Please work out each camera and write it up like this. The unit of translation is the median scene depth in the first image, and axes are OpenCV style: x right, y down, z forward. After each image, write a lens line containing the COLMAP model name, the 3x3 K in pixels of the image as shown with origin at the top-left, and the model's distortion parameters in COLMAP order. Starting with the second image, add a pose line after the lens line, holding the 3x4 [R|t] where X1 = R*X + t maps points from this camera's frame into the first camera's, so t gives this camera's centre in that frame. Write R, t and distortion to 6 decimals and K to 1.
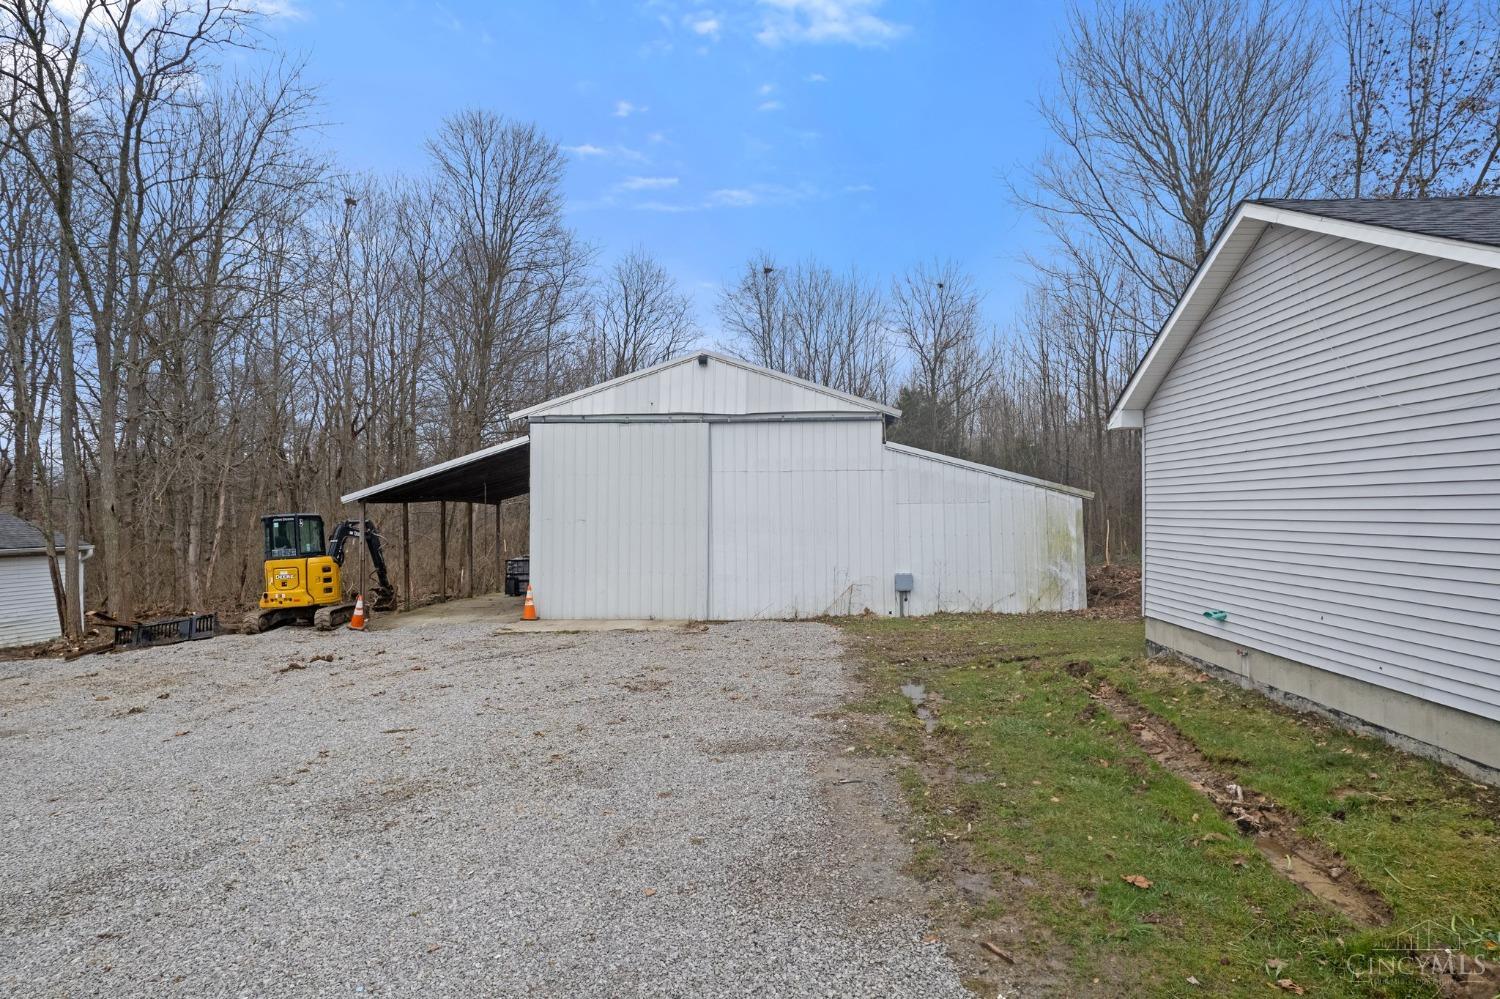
lens RADIAL K [[962.1, 0, 750.0], [0, 962.1, 499.5], [0, 0, 1]] dist [-0.065318, 0.063117]
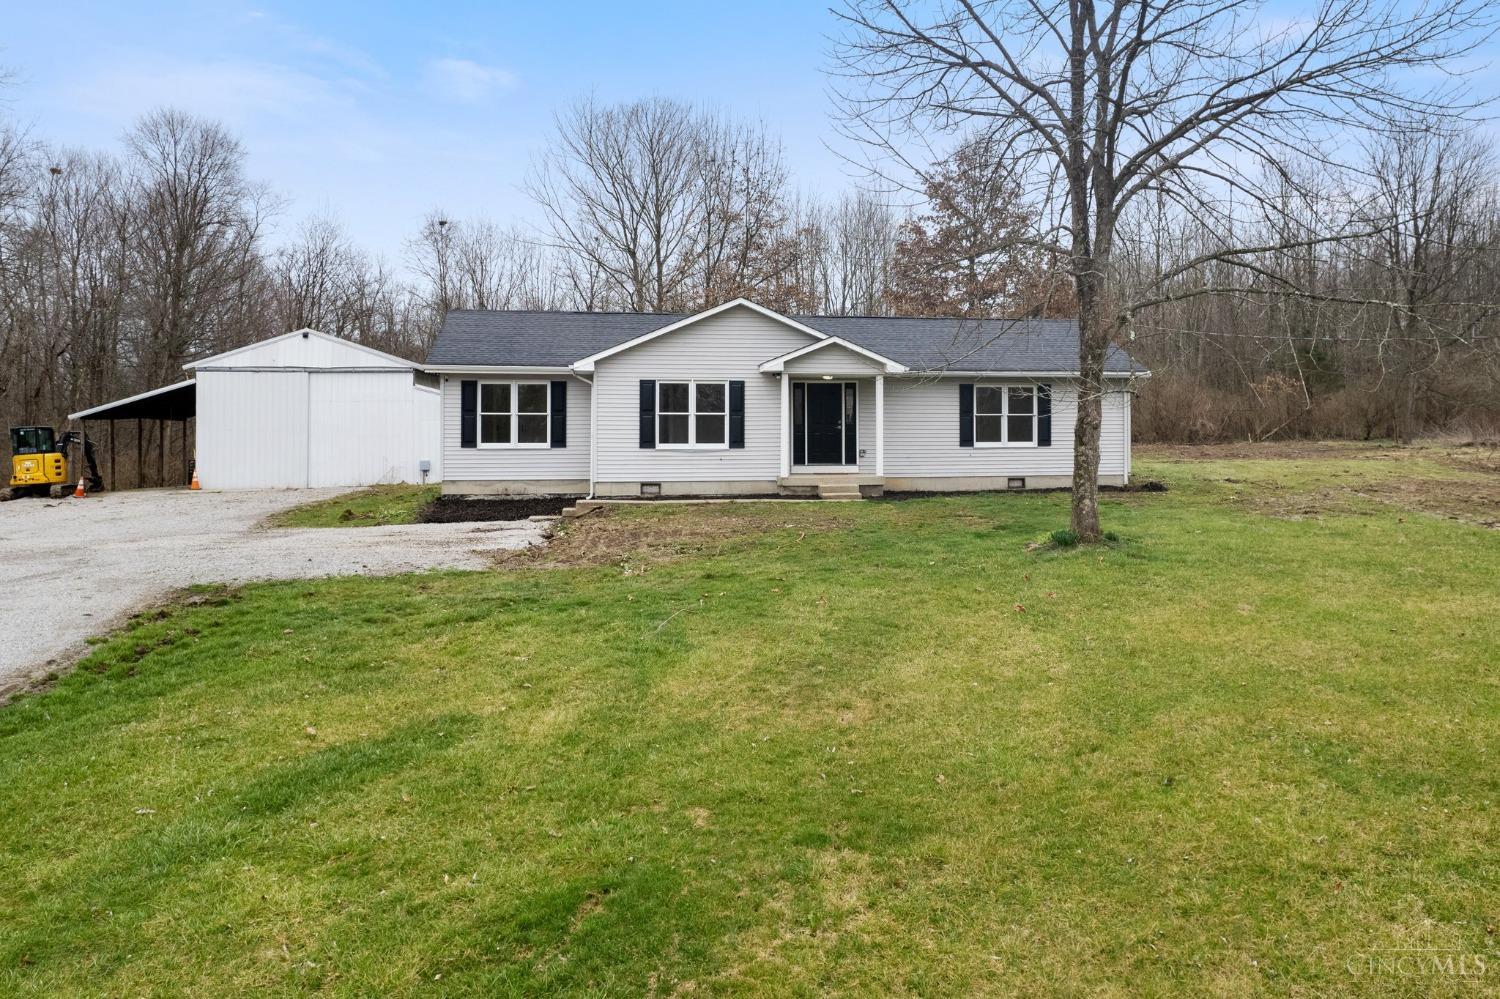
lens RADIAL K [[1170.7, 0, 792.1], [0, 1170.7, 404.0], [0, 0, 1]] dist [-0.008736, 0.000037]
pose [[0.981050, 0.004767, 0.193695, 0.387187], [-0.002612, 0.999932, -0.011379, -0.002319], [-0.193736, 0.010658, 0.980996, -1.170829]]
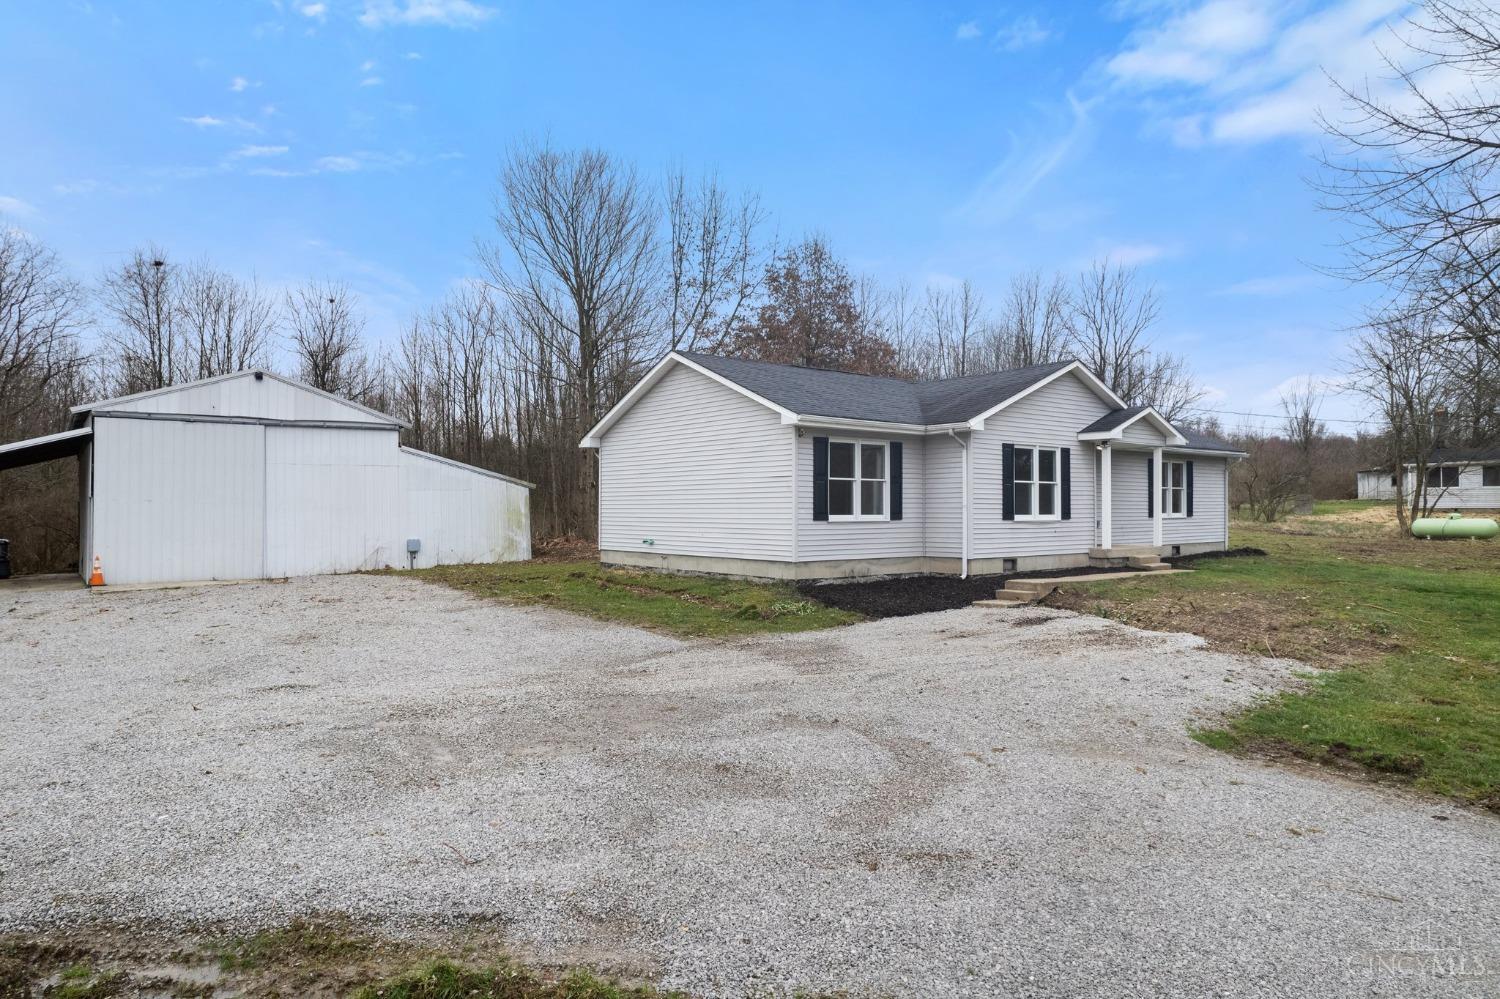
lens RADIAL K [[962.1, 0, 750.0], [0, 962.1, 499.5], [0, 0, 1]] dist [-0.065318, 0.063117]
pose [[0.757965, 0.006462, 0.652263, -0.369330], [-0.006905, 0.999974, -0.001883, 0.017041], [-0.652258, -0.003077, 0.757991, -0.379903]]
